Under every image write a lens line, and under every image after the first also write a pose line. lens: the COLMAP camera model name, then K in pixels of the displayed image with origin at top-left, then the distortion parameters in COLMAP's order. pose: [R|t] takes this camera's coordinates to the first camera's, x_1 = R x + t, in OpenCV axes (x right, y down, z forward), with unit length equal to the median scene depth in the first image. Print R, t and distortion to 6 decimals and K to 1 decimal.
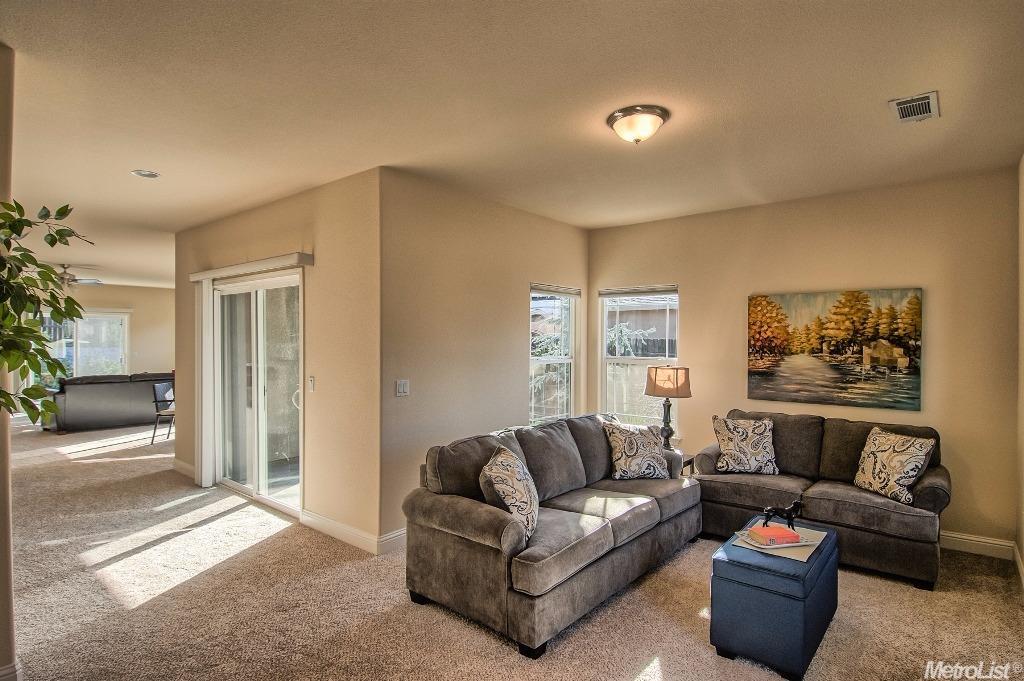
lens RADIAL K [[530.3, 0, 508.4], [0, 530.3, 339.0], [0, 0, 1]] dist [-0.017509, -0.014153]
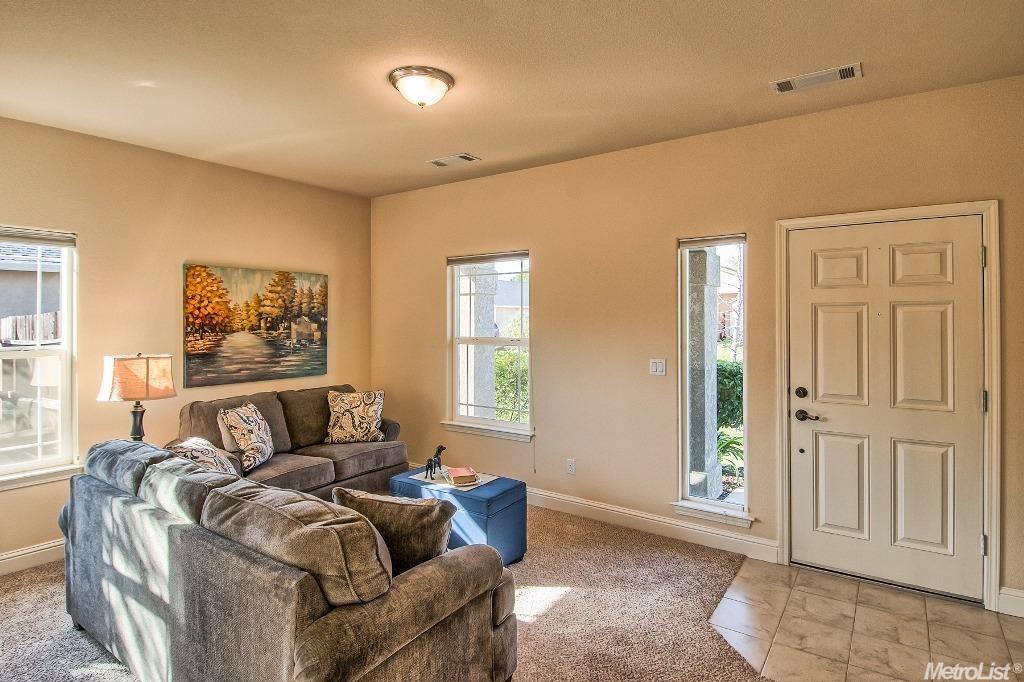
lens RADIAL K [[530.3, 0, 516.3], [0, 530.3, 308.6], [0, 0, 1]] dist [-0.017509, -0.014153]
pose [[-0.123102, 0.018552, 0.992221, -0.472945], [0.004557, 0.999825, -0.018128, 0.006726], [-0.992384, 0.002290, -0.123165, 0.648356]]
